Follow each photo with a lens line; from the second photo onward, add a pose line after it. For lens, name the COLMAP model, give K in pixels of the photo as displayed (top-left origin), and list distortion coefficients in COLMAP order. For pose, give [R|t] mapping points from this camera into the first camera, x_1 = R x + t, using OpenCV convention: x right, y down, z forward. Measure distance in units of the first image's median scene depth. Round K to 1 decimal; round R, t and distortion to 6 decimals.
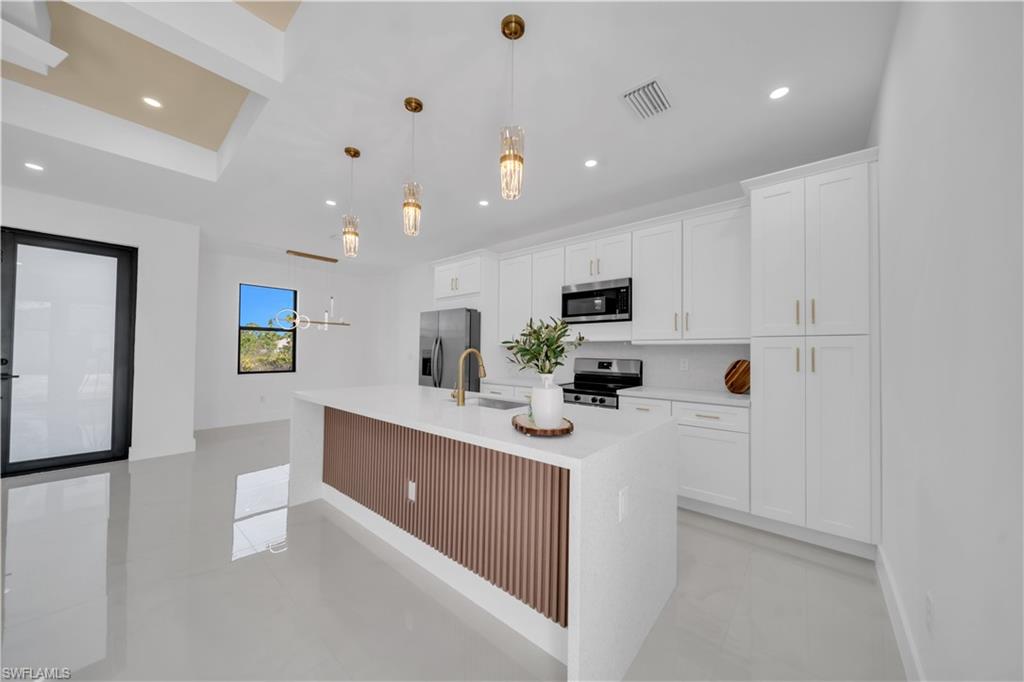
lens RADIAL K [[354.4, 0, 512.9], [0, 354.4, 345.3], [0, 0, 1]] dist [0.001723, -0.001214]
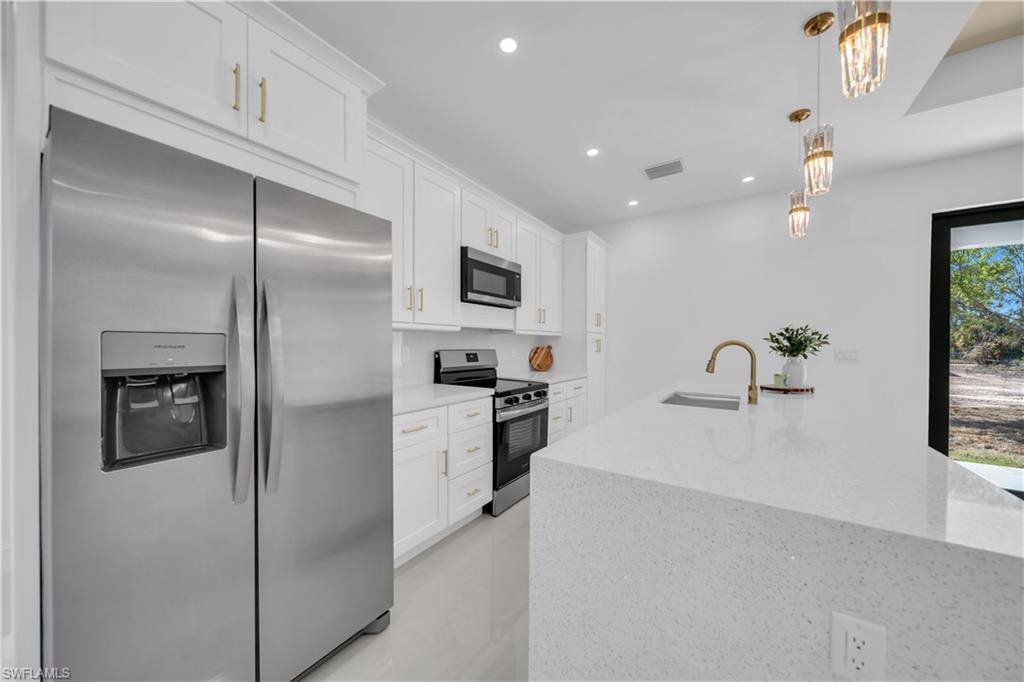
lens RADIAL K [[354.4, 0, 512.2], [0, 354.4, 347.0], [0, 0, 1]] dist [0.001723, -0.001214]
pose [[-0.118825, -0.020248, 0.992709, -0.564324], [-0.027036, 0.999487, 0.017150, 0.015619], [-0.992547, -0.024801, -0.119311, 1.002466]]
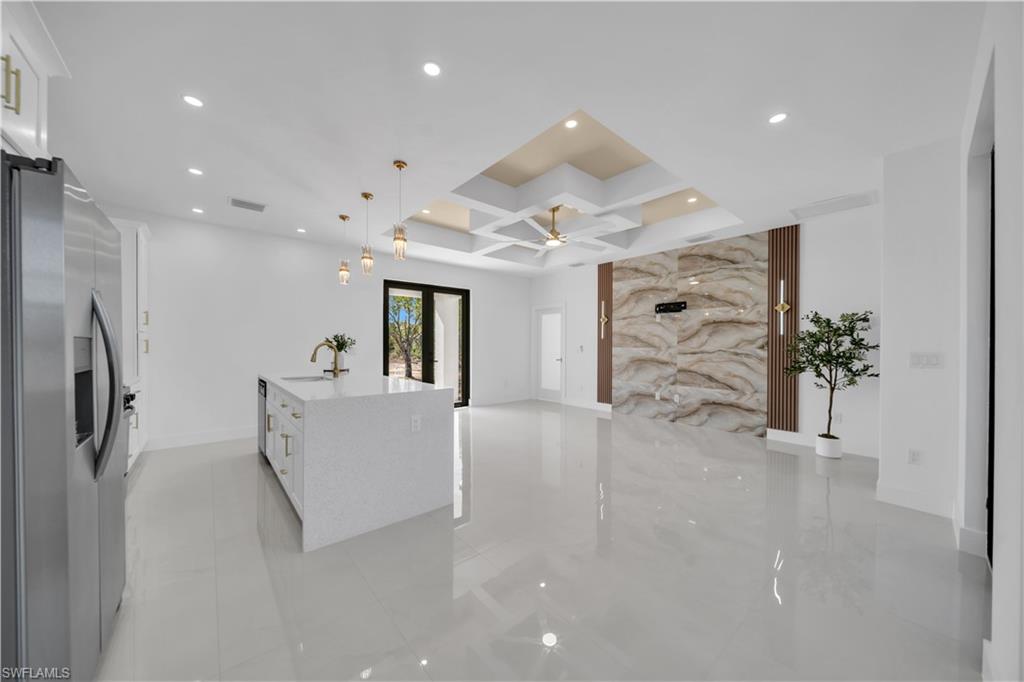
lens RADIAL K [[354.4, 0, 512.6], [0, 354.4, 346.0], [0, 0, 1]] dist [0.001723, -0.001214]
pose [[-0.988754, -0.013656, 0.148926, -0.698274], [-0.016288, 0.999732, -0.016472, 0.022418], [-0.148661, -0.018712, -0.988711, 1.458996]]
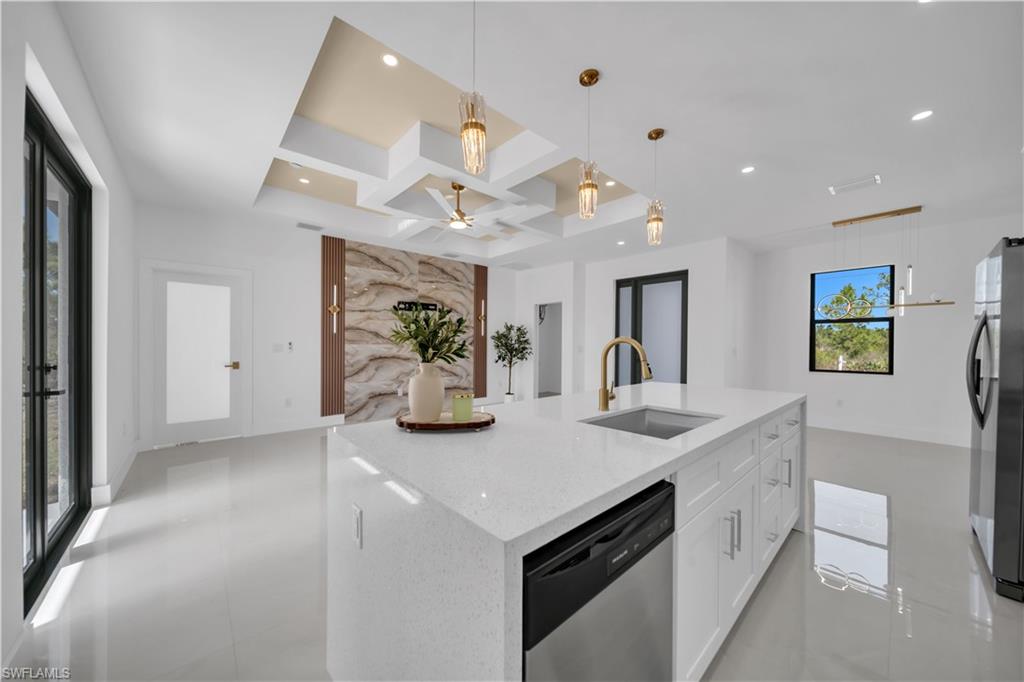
lens RADIAL K [[354.4, 0, 511.1], [0, 354.4, 343.9], [0, 0, 1]] dist [0.001723, -0.001214]
pose [[-0.128861, -0.011016, -0.991601, 0.386133], [0.012241, 0.999844, -0.012699, 0.017983], [0.991587, -0.013774, -0.128706, 0.525369]]
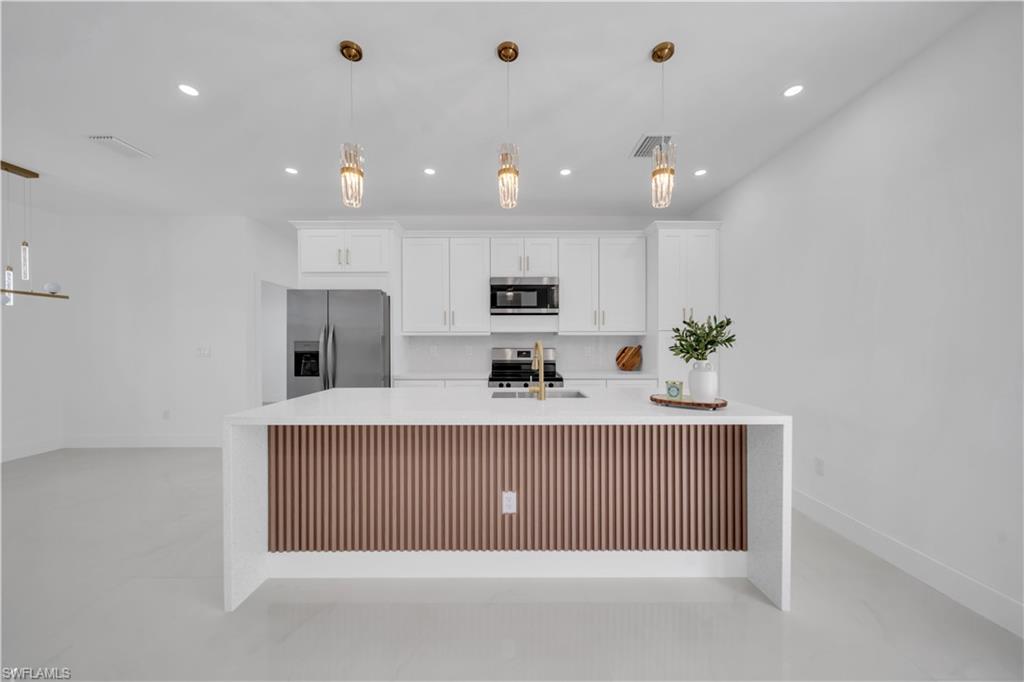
lens RADIAL K [[354.4, 0, 511.3], [0, 354.4, 345.4], [0, 0, 1]] dist [0.001723, -0.001214]
pose [[0.755346, -0.015021, 0.655154, -0.485507], [-0.003543, 0.999629, 0.027004, -0.000044], [-0.655316, -0.022719, 0.755013, 0.197046]]
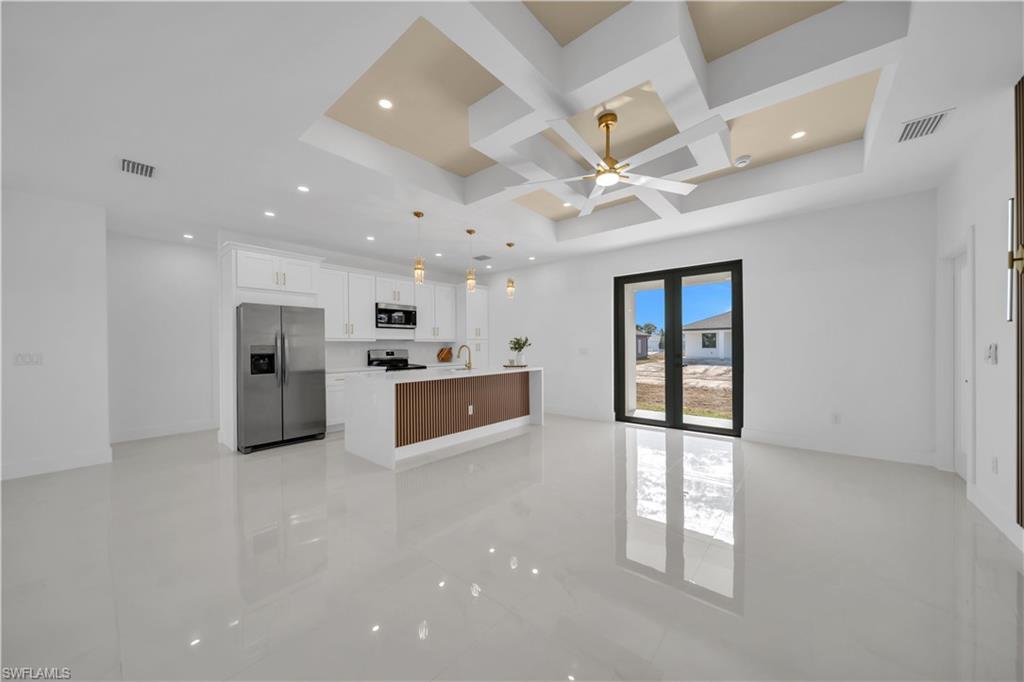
lens RADIAL K [[354.4, 0, 512.4], [0, 354.4, 347.1], [0, 0, 1]] dist [0.001723, -0.001214]
pose [[-0.008511, -0.015070, 0.999850, -1.410222], [-0.014422, 0.999784, 0.014946, -0.007489], [-0.999860, -0.014293, -0.008726, 0.436382]]
